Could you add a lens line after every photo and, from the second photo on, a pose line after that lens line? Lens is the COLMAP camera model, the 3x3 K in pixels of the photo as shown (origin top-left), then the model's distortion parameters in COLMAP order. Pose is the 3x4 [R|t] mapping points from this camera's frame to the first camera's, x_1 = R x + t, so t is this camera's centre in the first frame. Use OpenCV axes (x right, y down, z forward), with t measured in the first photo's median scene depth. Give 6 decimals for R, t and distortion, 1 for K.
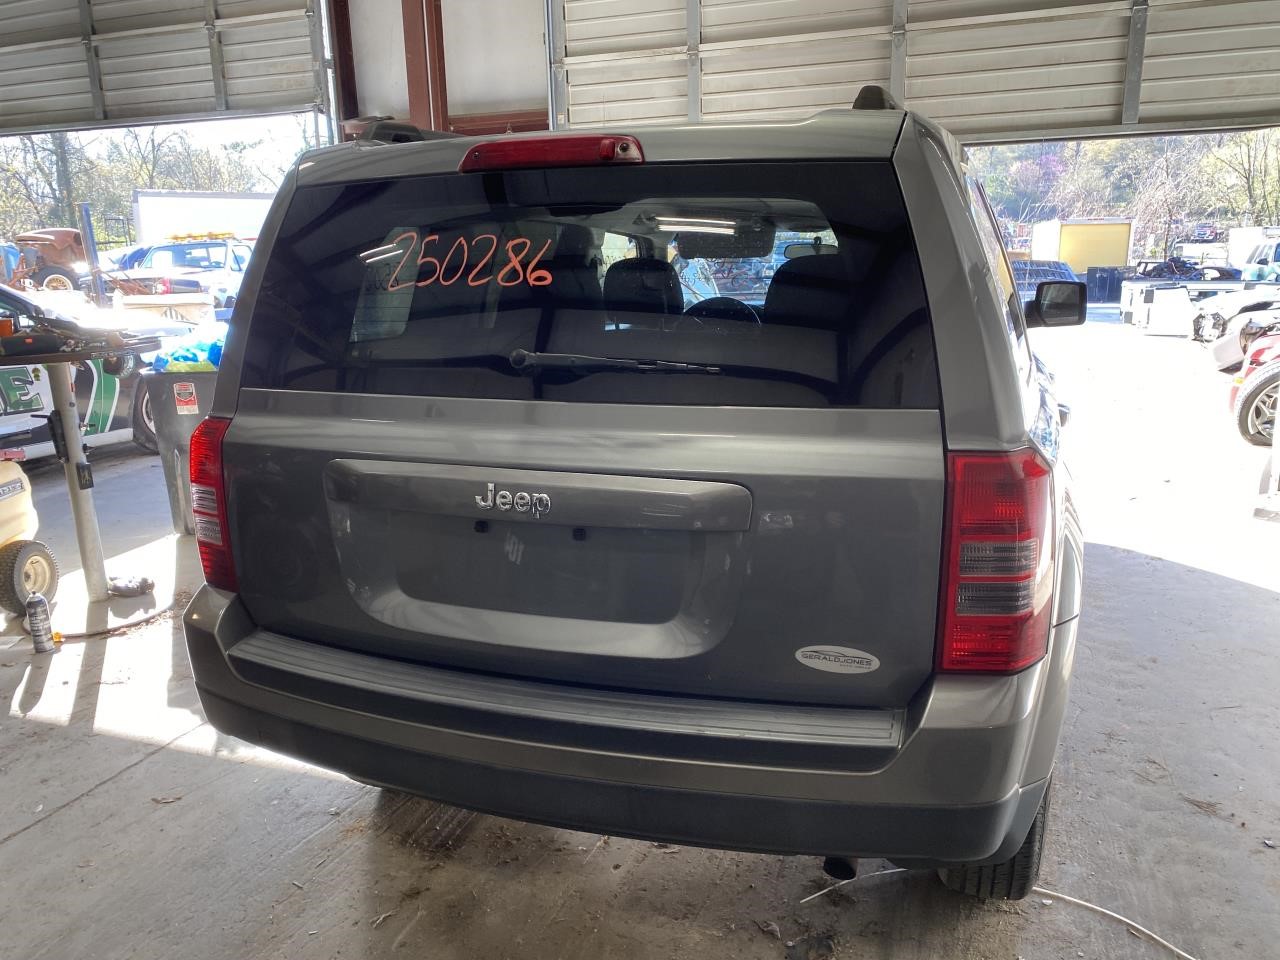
lens RADIAL K [[941.0, 0, 639.6], [0, 941.0, 486.5], [0, 0, 1]] dist [0.068489, -0.042449]
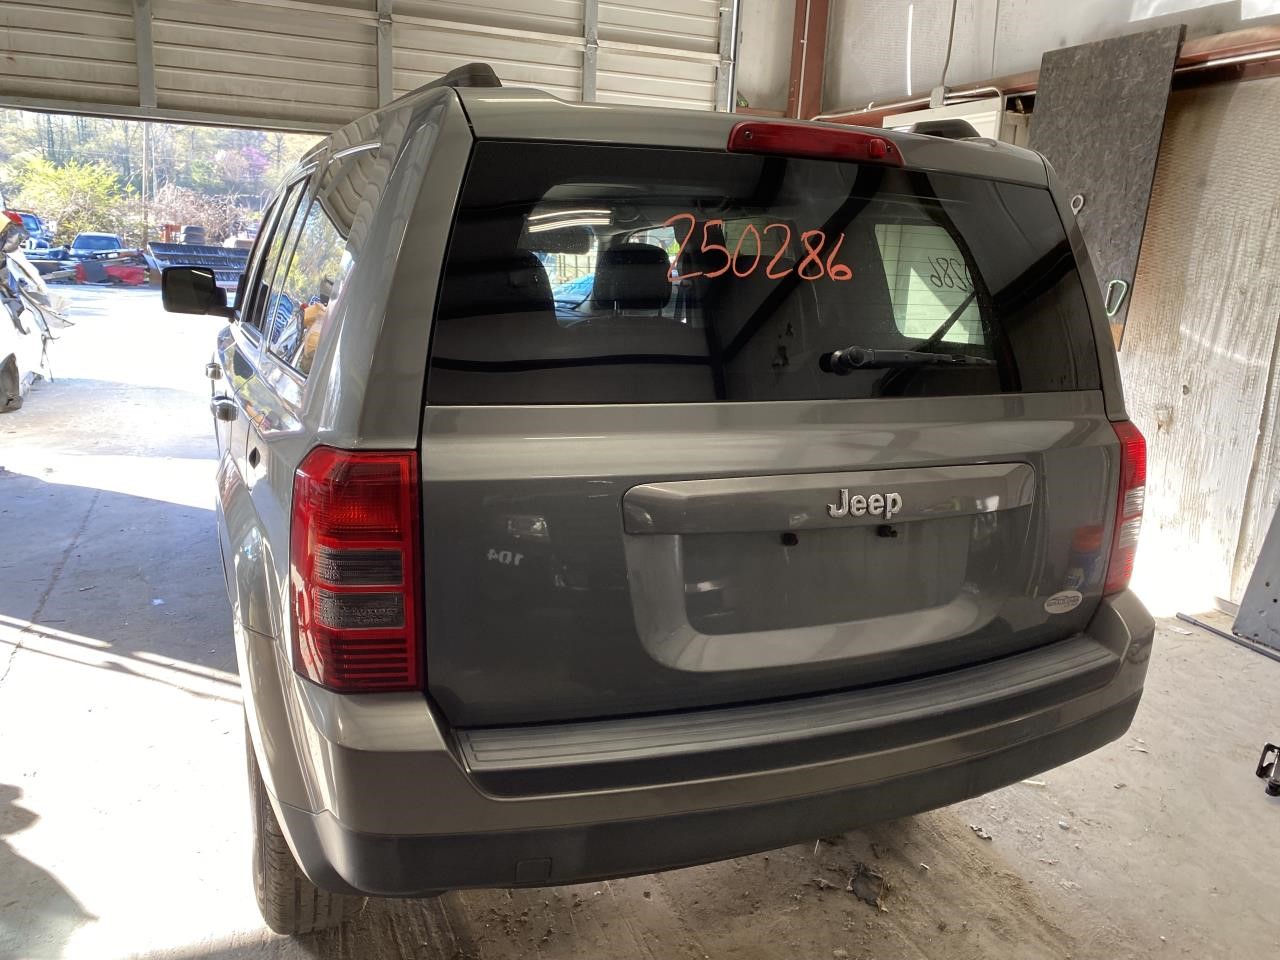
lens RADIAL K [[965.8, 0, 630.5], [0, 965.8, 477.6], [0, 0, 1]] dist [0.021664, -0.012351]
pose [[0.750653, -0.105972, 0.652143, -0.902029], [0.108741, 0.993409, 0.036260, -0.069941], [-0.651687, 0.043696, 0.757229, 0.388955]]
